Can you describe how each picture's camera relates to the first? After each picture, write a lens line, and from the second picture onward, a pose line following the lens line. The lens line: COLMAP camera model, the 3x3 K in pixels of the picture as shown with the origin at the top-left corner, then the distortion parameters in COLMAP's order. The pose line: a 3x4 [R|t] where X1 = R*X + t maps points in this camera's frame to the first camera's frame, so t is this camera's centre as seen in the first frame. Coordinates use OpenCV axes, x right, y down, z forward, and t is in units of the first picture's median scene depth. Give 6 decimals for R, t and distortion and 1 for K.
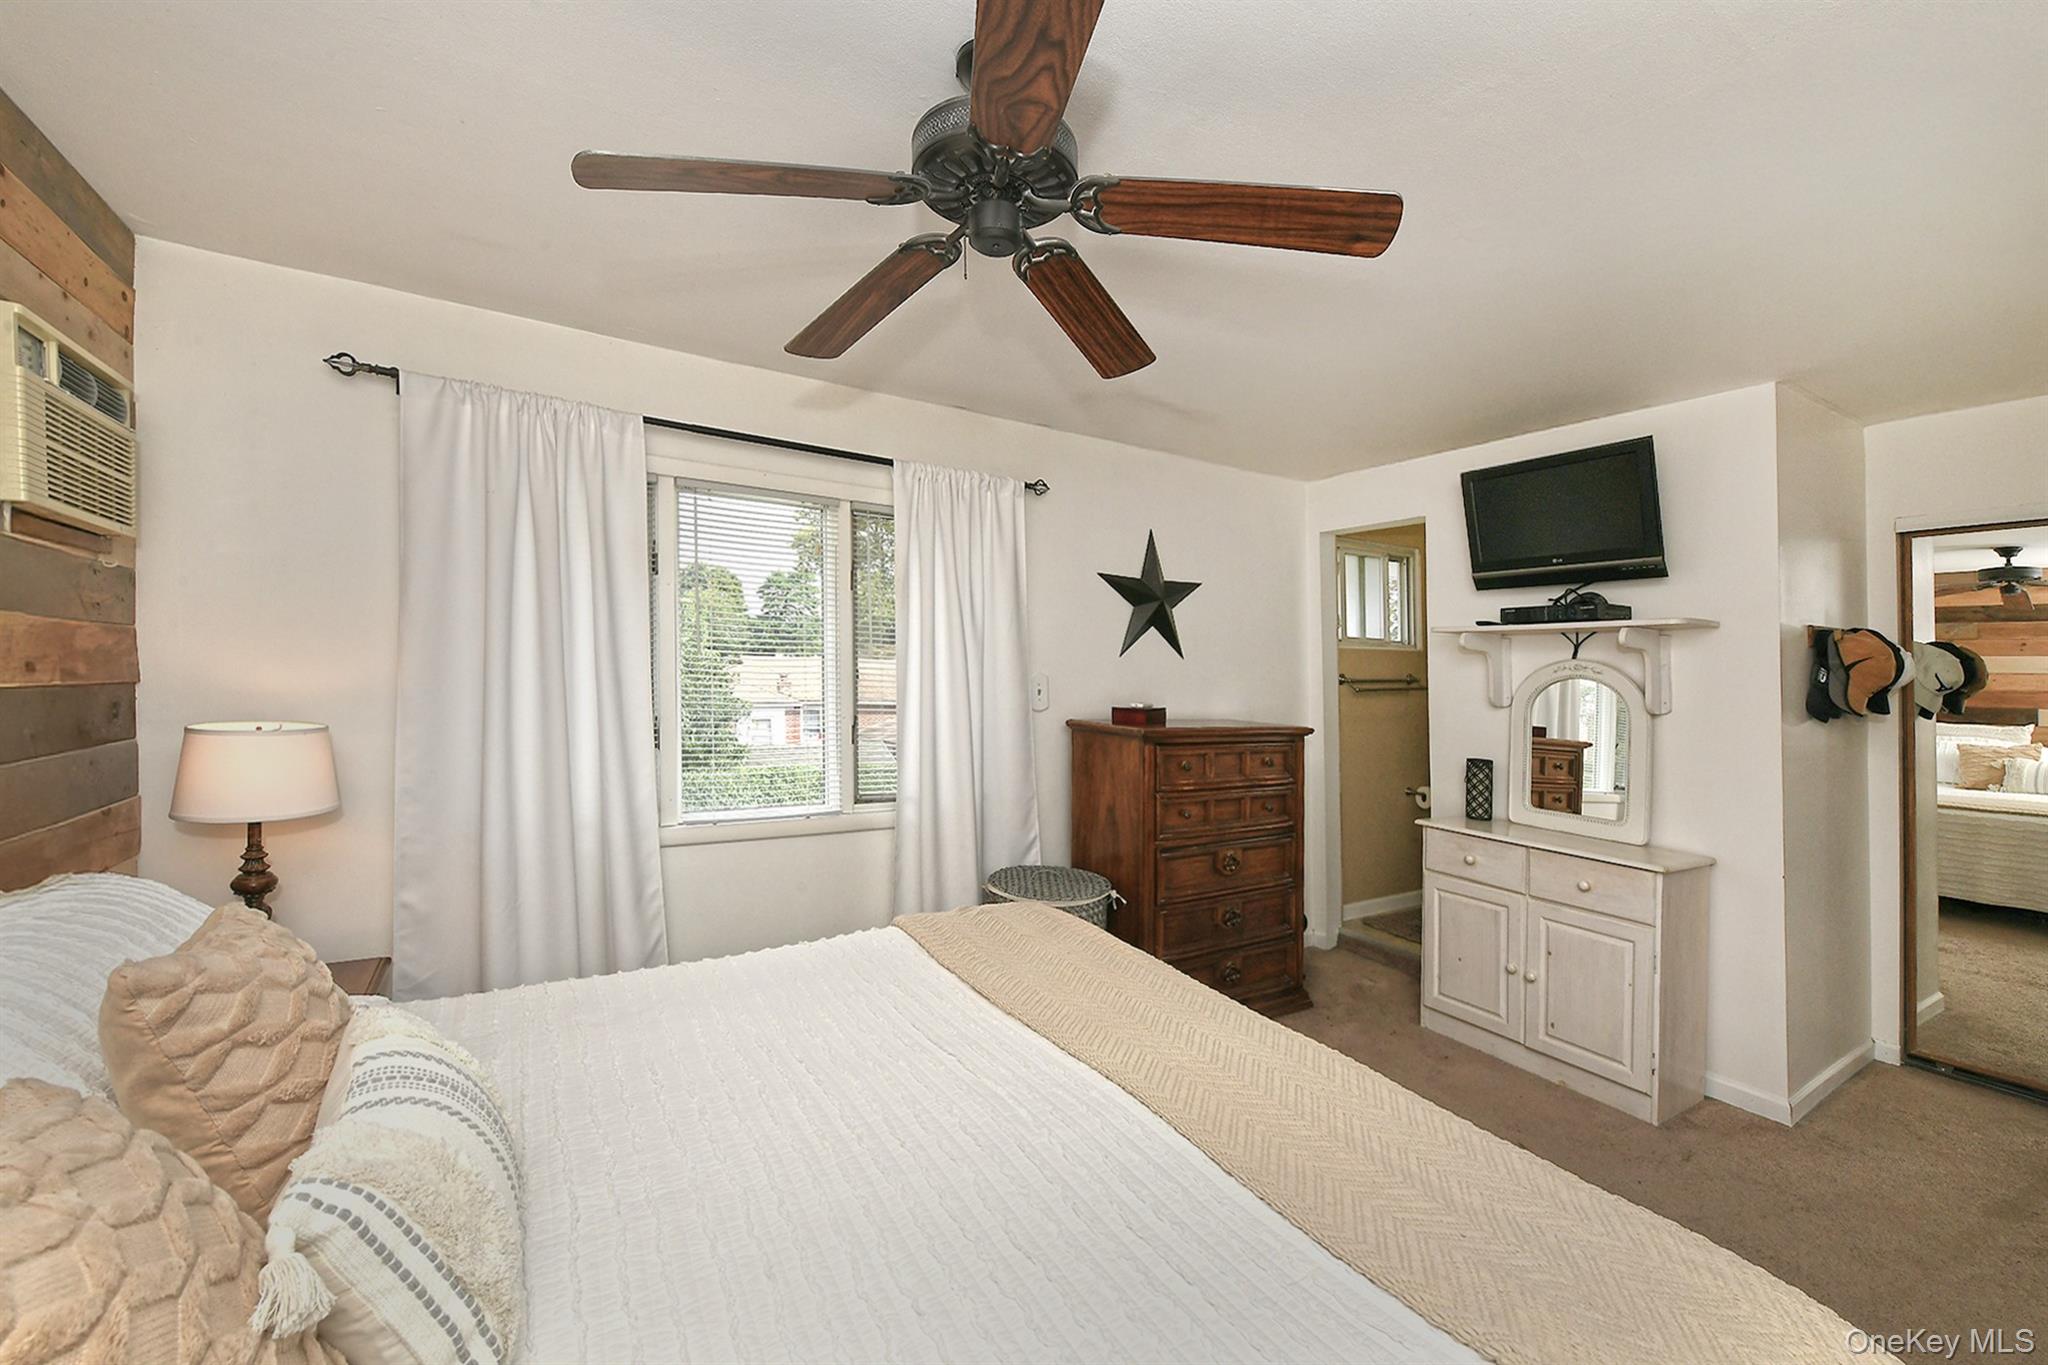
lens RADIAL K [[820.0, 0, 997.1], [0, 820.0, 688.5], [0, 0, 1]] dist [-0.001526, -0.001001]
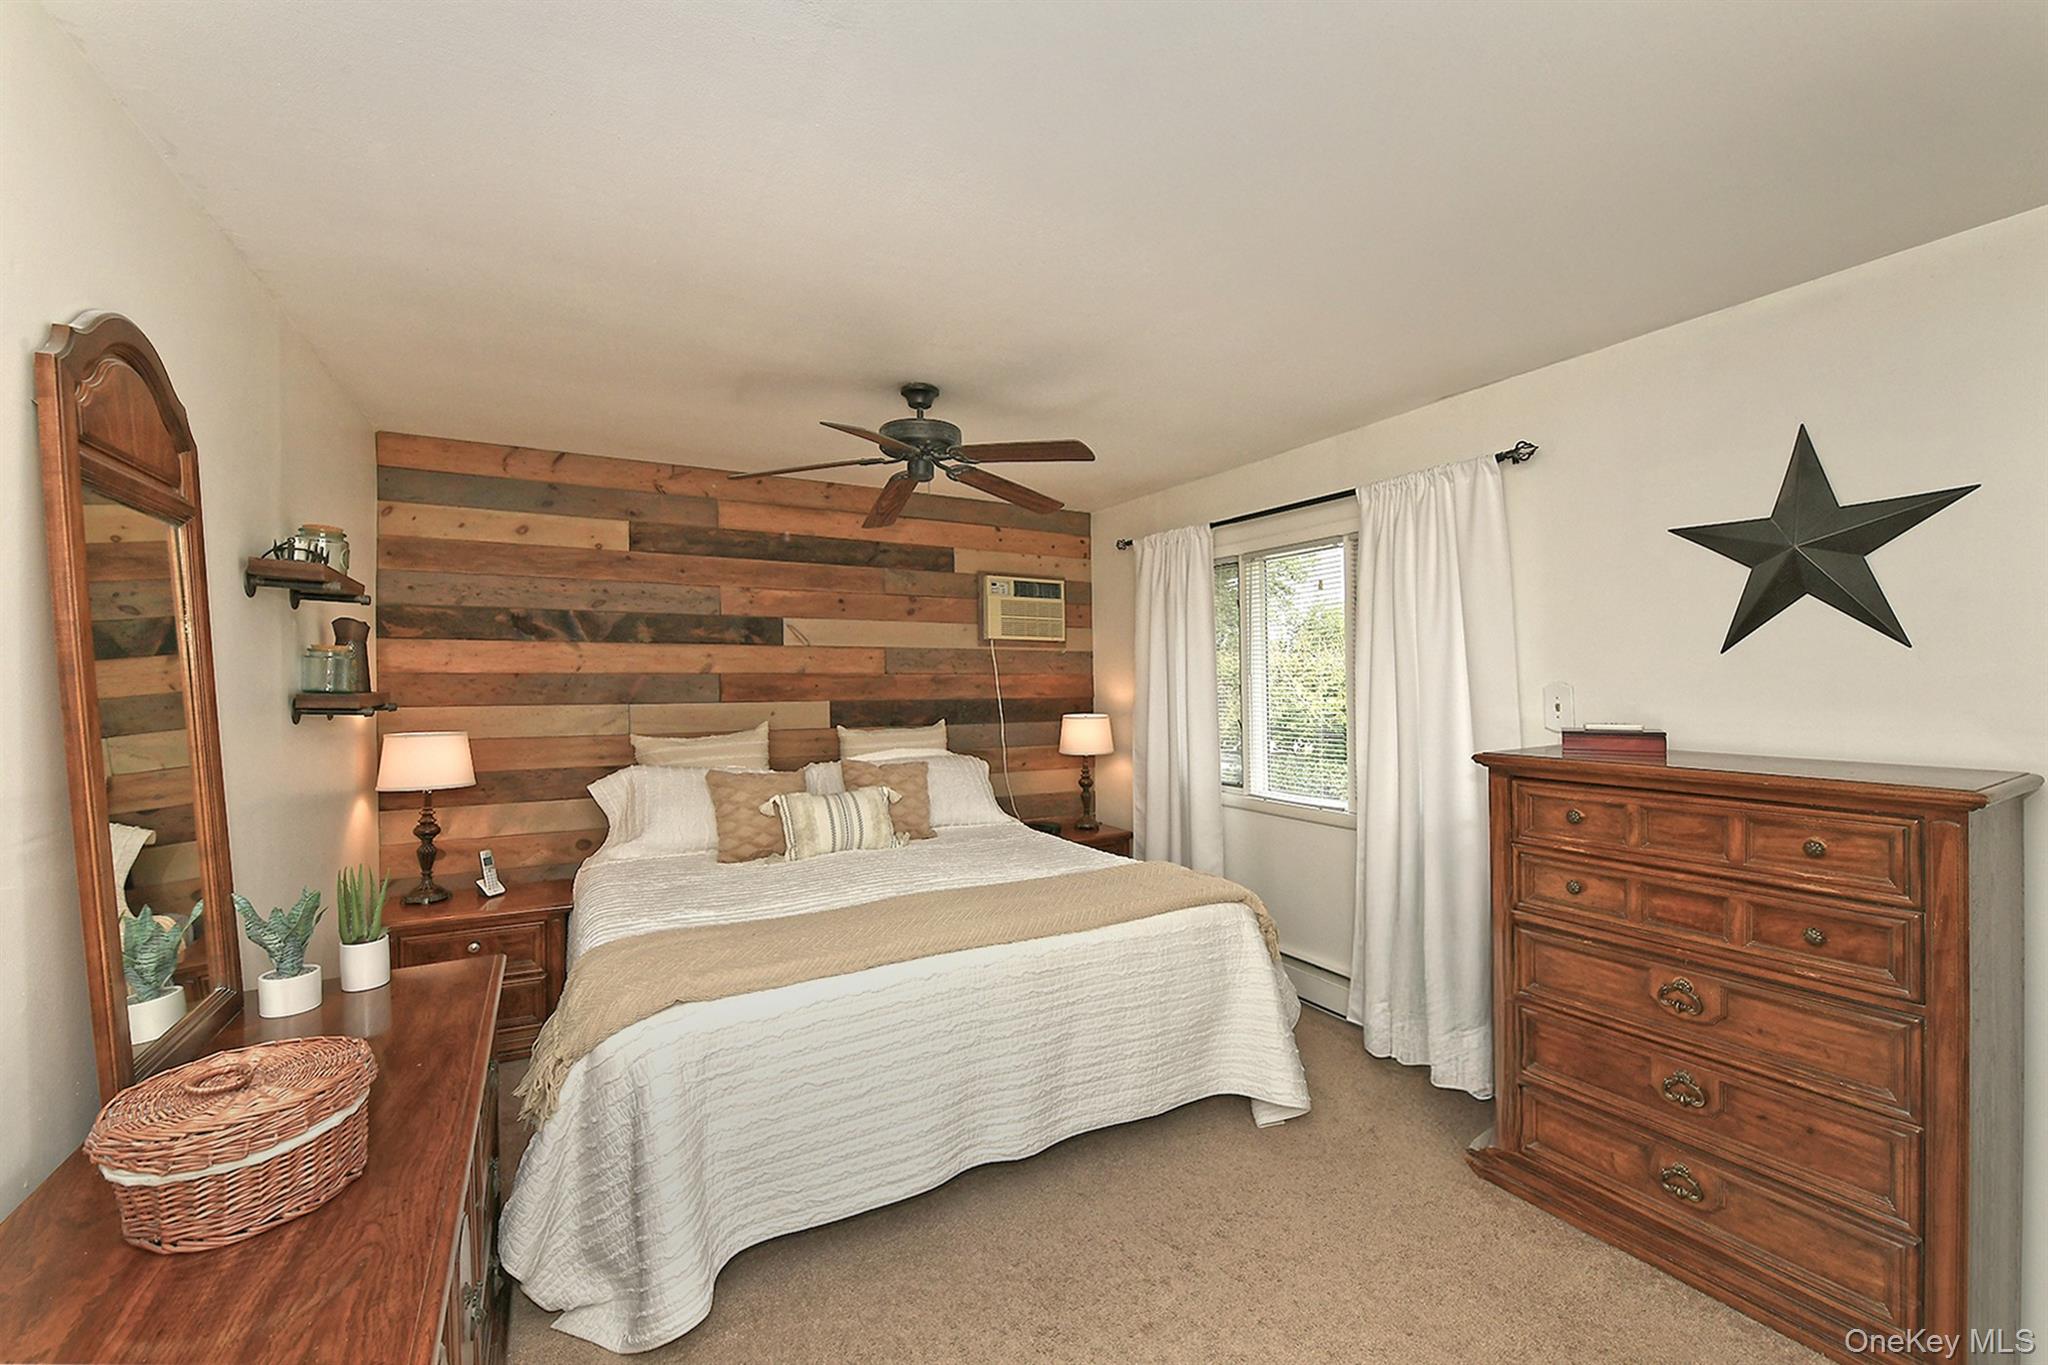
lens RADIAL K [[820.0, 0, 997.1], [0, 820.0, 688.5], [0, 0, 1]] dist [-0.001526, -0.001001]
pose [[-0.048471, -0.009524, -0.998779, 0.888628], [-0.001939, 0.999954, -0.009441, -0.003970], [0.998823, 0.001479, -0.048487, 0.529113]]
